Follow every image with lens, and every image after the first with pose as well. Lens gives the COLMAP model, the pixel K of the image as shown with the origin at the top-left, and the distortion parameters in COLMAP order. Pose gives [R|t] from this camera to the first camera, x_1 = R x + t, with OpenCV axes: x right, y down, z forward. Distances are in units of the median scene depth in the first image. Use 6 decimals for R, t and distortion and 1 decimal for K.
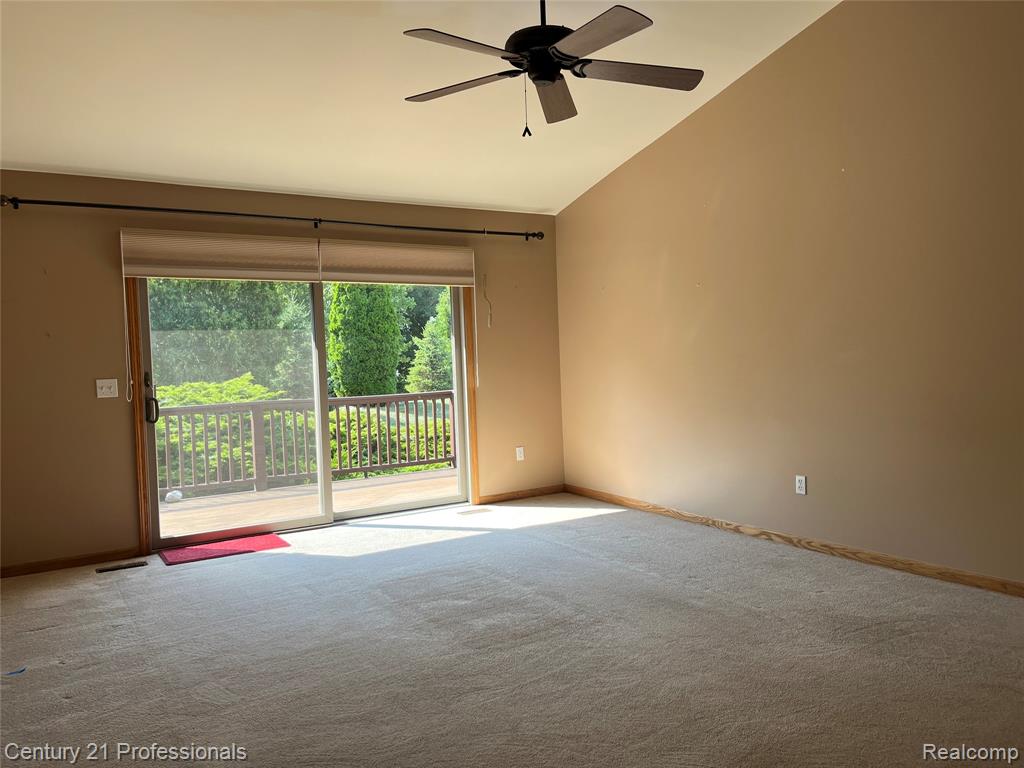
lens RADIAL K [[777.8, 0, 510.8], [0, 777.8, 378.9], [0, 0, 1]] dist [0.047218, -0.060834]
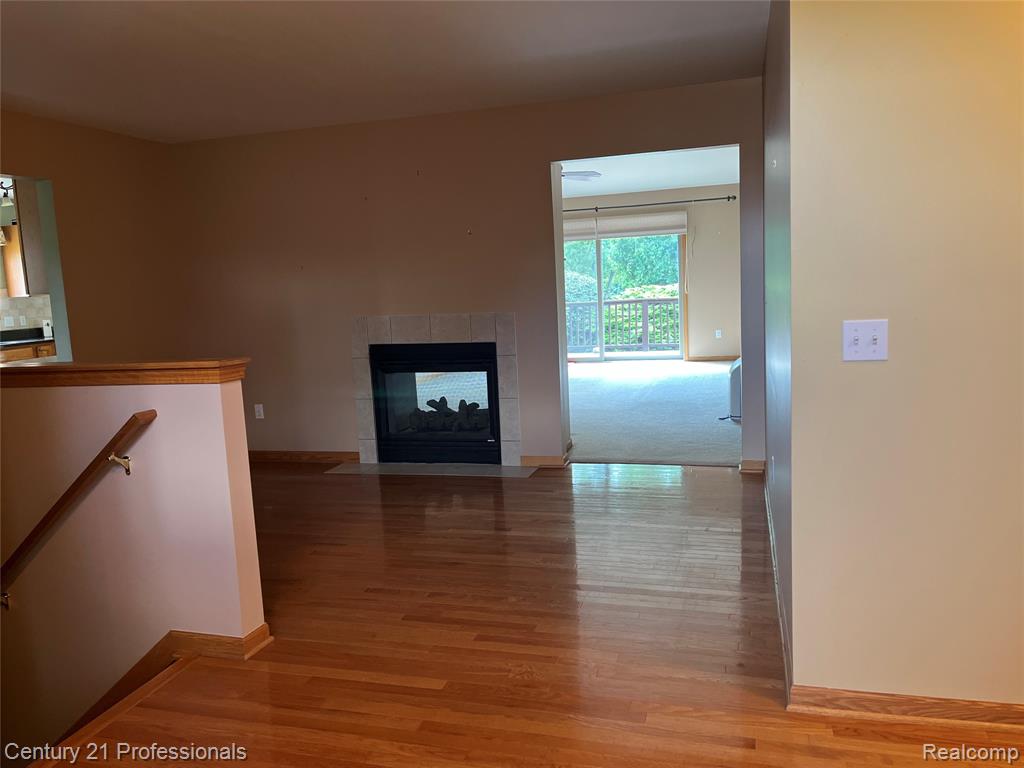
lens RADIAL K [[777.8, 0, 503.5], [0, 777.8, 378.5], [0, 0, 1]] dist [0.047218, -0.060834]
pose [[0.657181, 0.095654, -0.747638, 1.007438], [0.010287, 0.990684, 0.135791, -0.041559], [0.753662, -0.096930, 0.650075, -0.454814]]
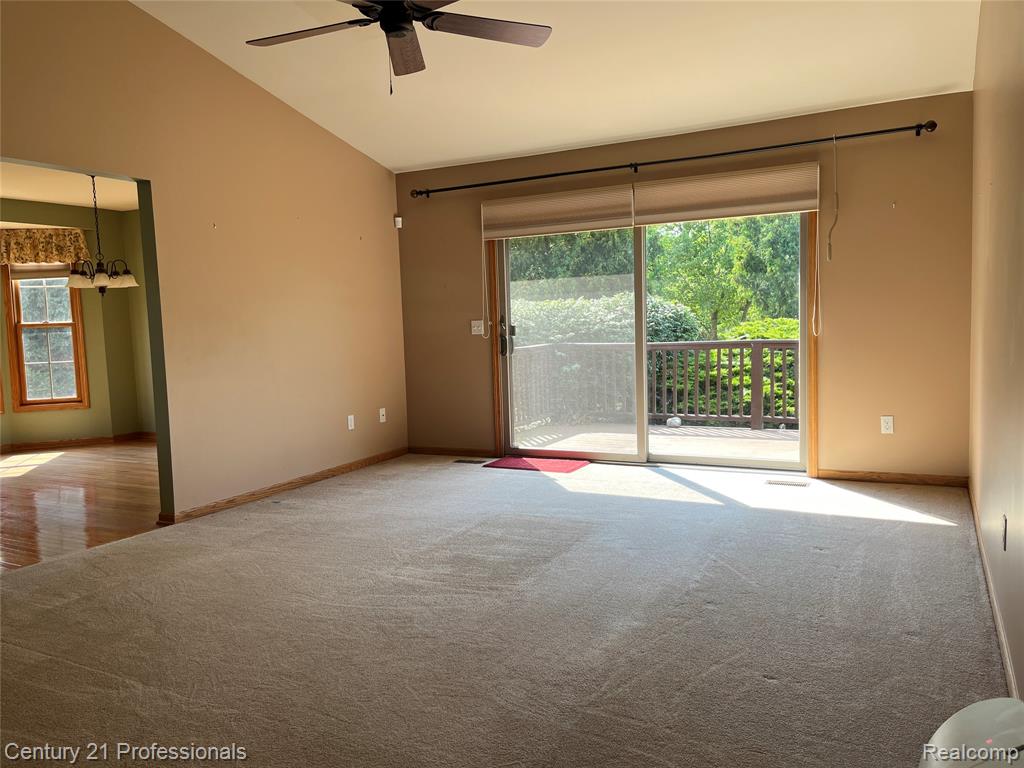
lens RADIAL K [[777.8, 0, 508.4], [0, 777.8, 383.8], [0, 0, 1]] dist [0.047218, -0.060834]
pose [[0.499799, 0.091884, -0.861254, 0.508130], [-0.004439, 0.994616, 0.103535, -0.023175], [0.866130, -0.047923, 0.497516, 0.310923]]
